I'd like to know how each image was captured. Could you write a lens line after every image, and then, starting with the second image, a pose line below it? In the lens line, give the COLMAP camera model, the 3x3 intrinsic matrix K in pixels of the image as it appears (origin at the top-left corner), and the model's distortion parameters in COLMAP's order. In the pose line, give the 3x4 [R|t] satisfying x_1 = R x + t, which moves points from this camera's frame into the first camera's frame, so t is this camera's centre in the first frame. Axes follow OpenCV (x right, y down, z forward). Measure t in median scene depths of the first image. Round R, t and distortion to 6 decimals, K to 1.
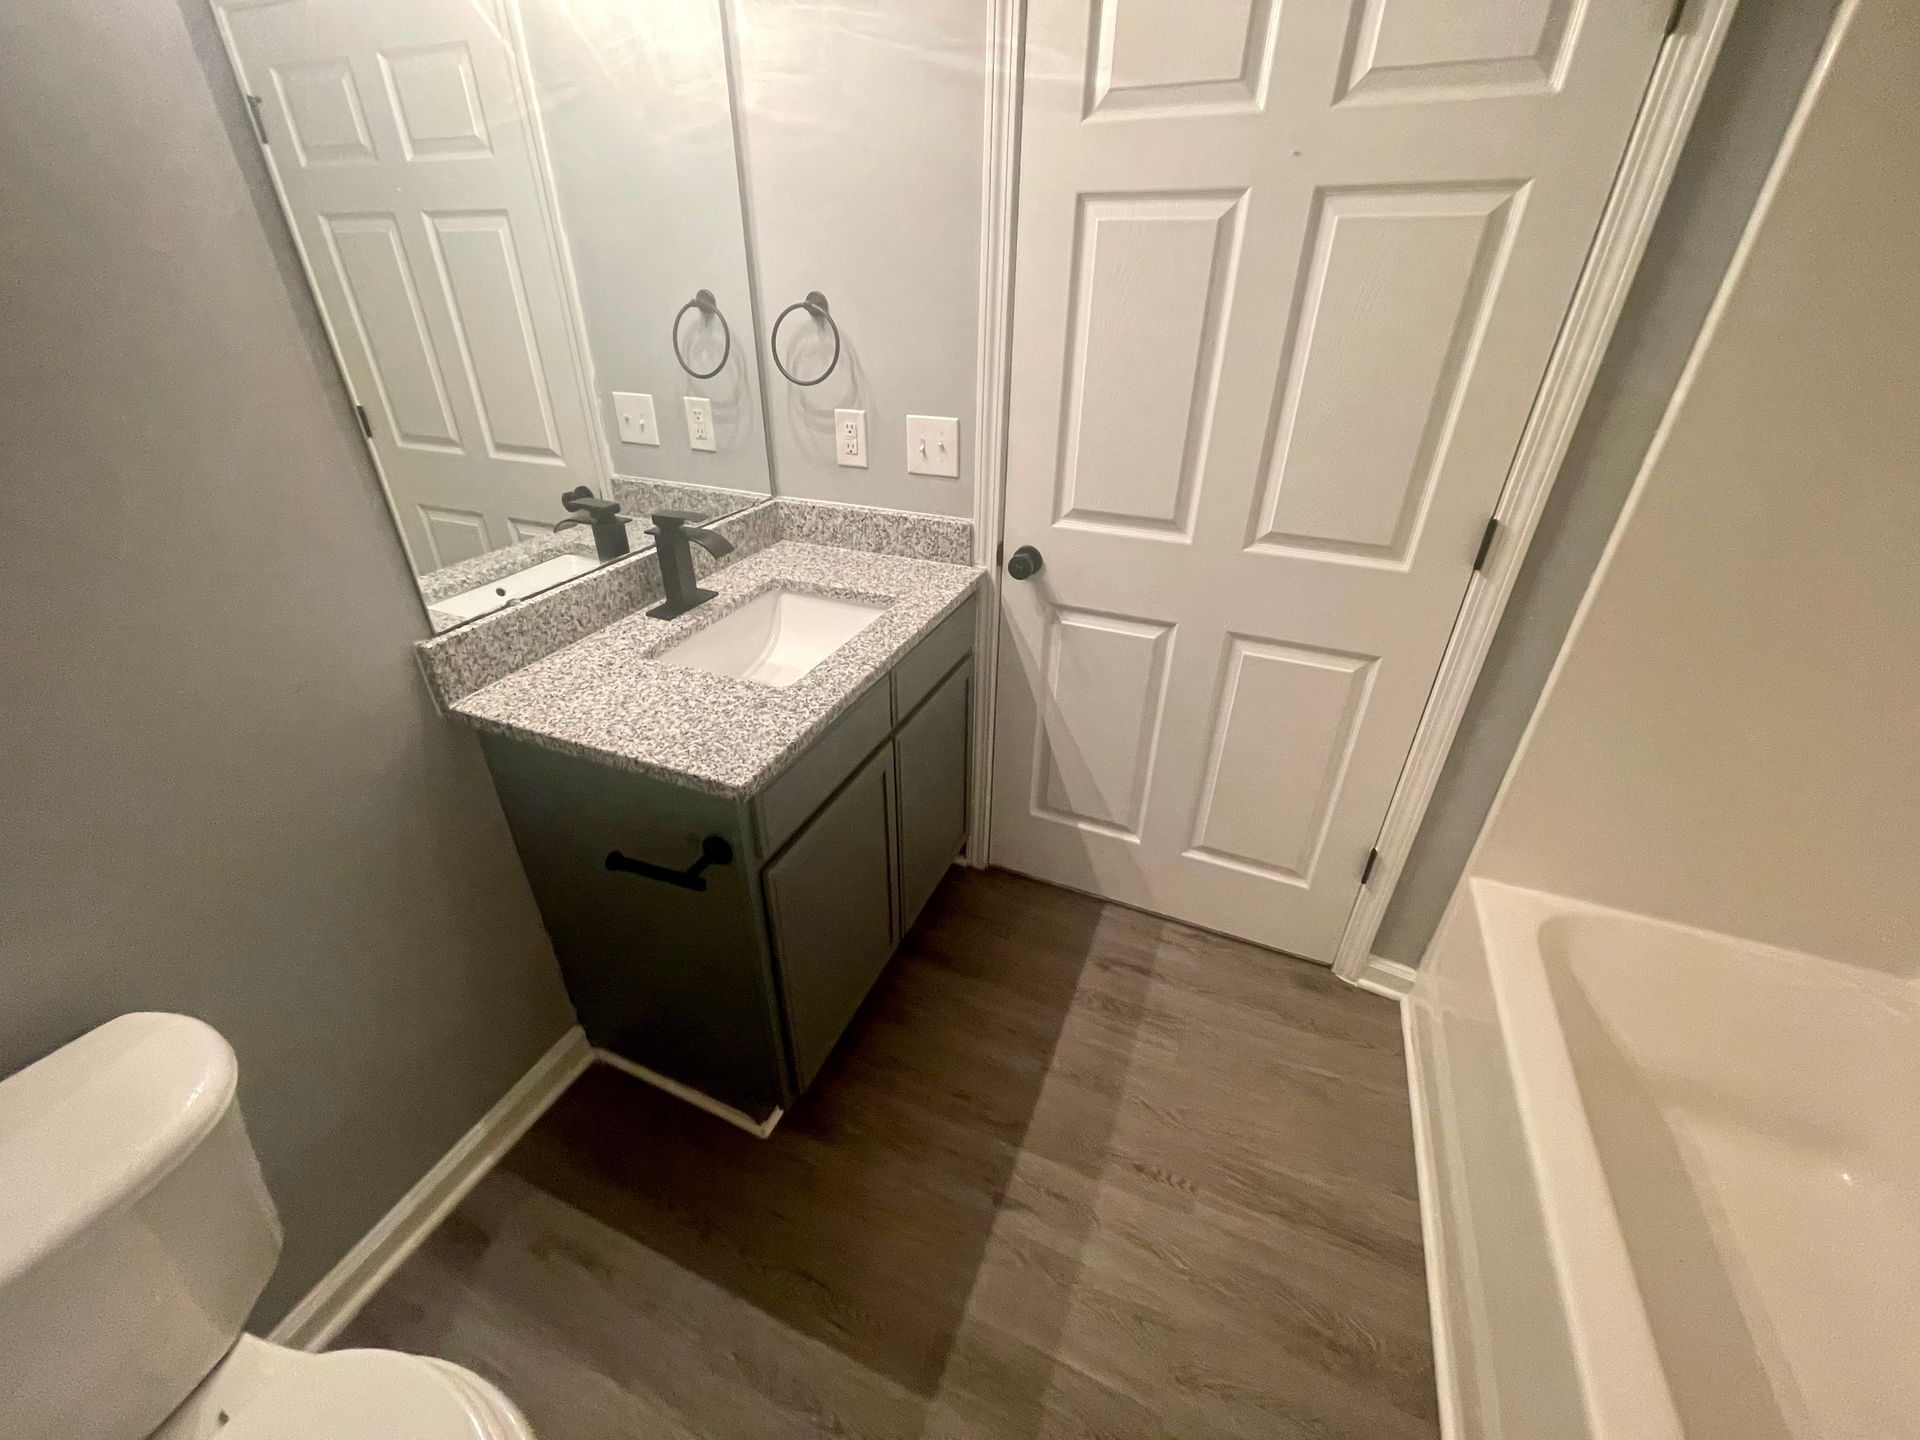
lens RADIAL K [[775.8, 0, 956.2], [0, 775.8, 709.8], [0, 0, 1]] dist [-0.000565, 0.000433]
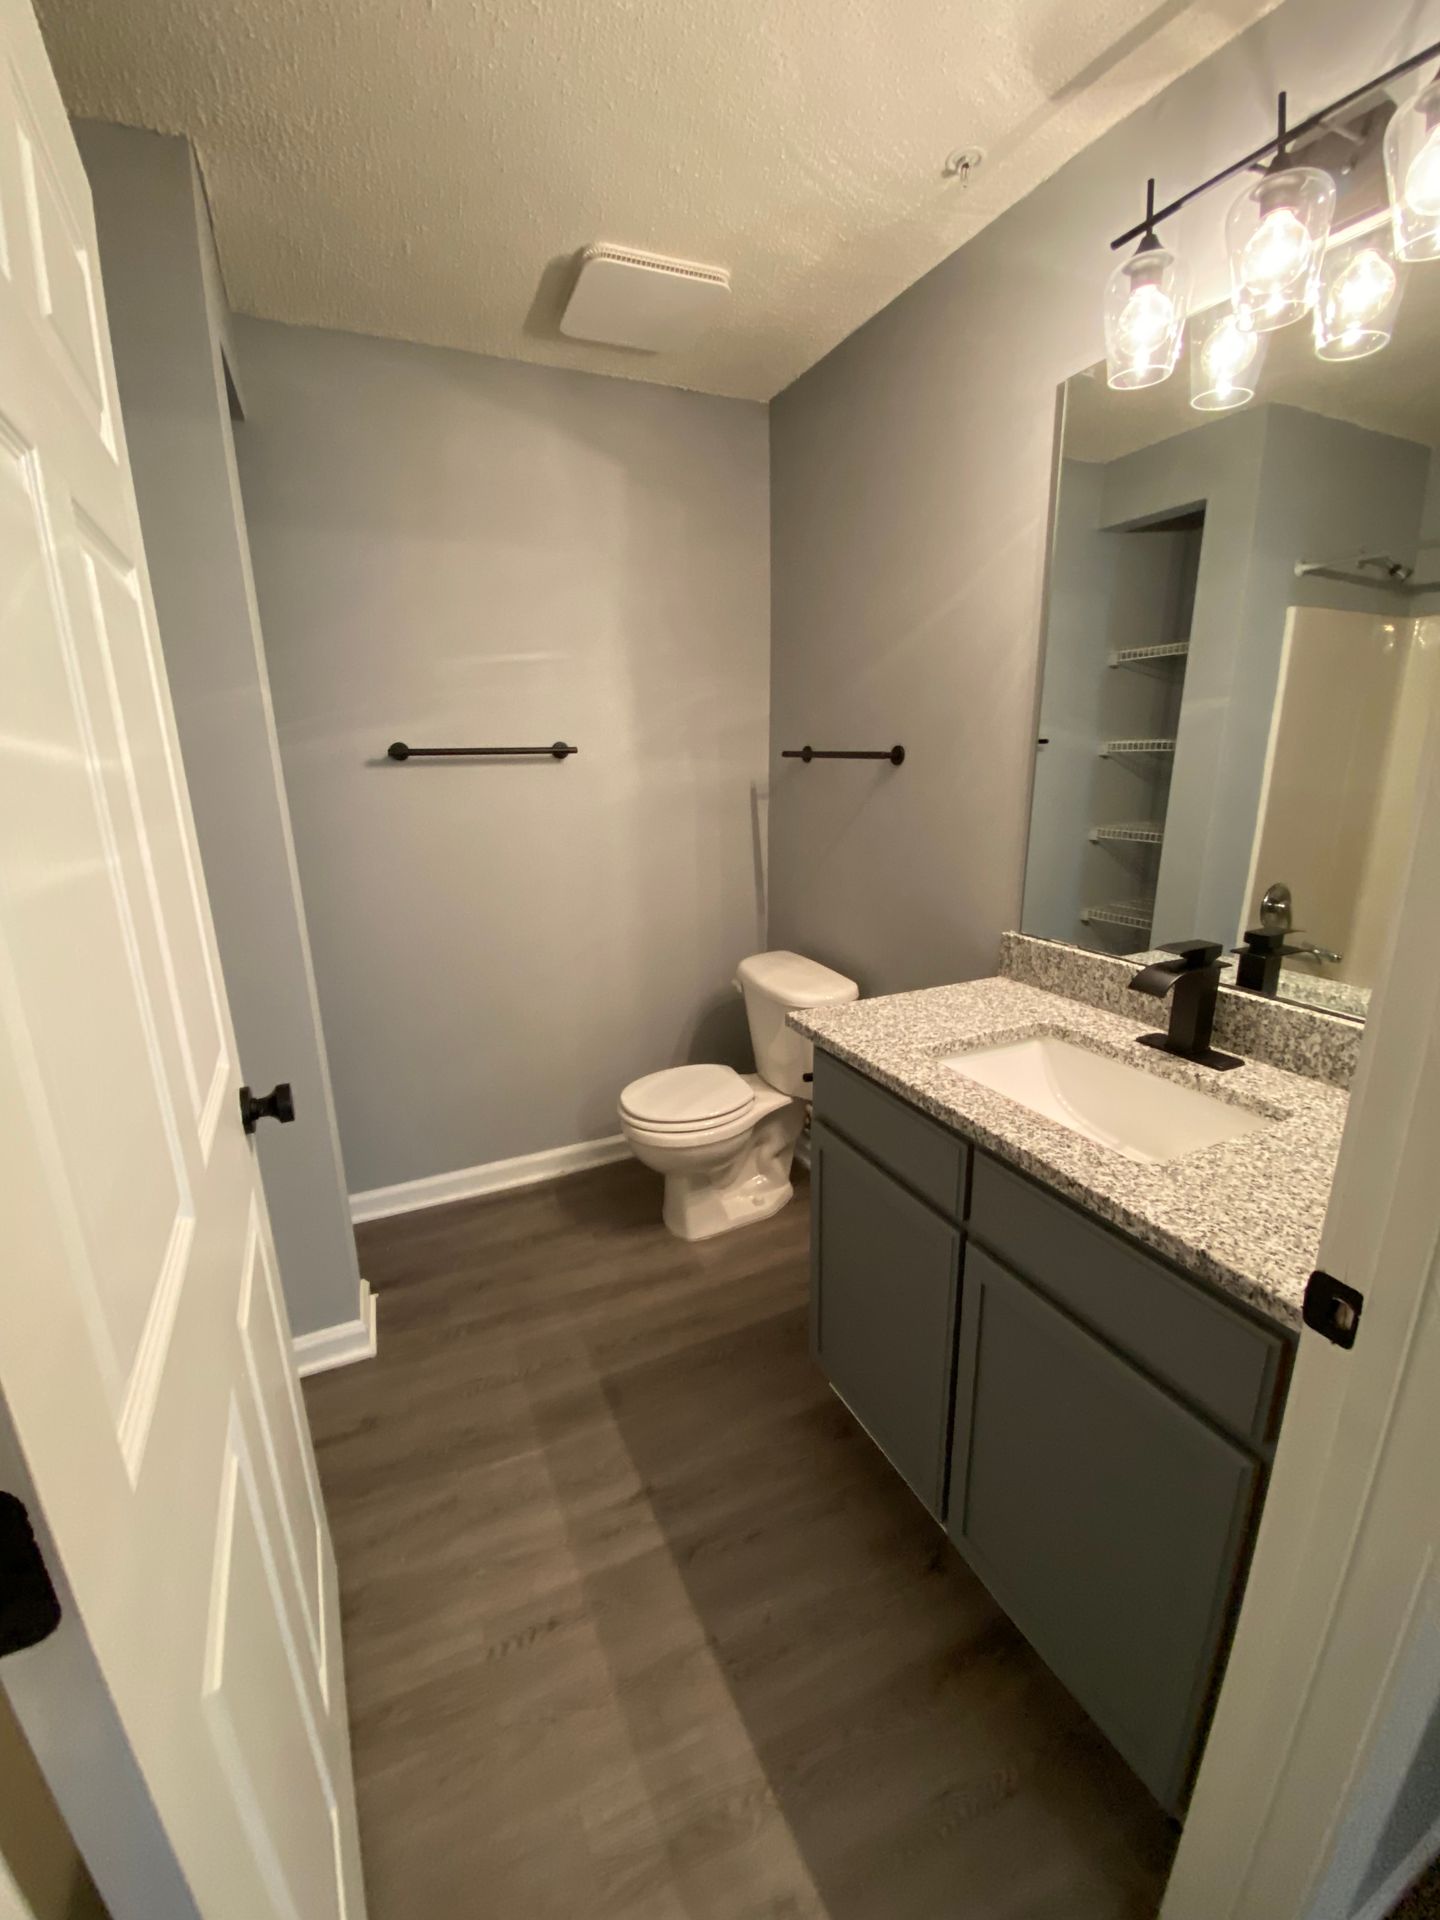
lens RADIAL K [[769.8, 0, 716.5], [0, 769.8, 955.4], [0, 0, 1]] dist [0.042971, -0.026194]
pose [[-0.666041, 0.197675, -0.719245, 0.613554], [-0.359244, 0.760039, 0.541557, -0.531073], [0.653707, 0.619084, -0.435204, 1.068470]]
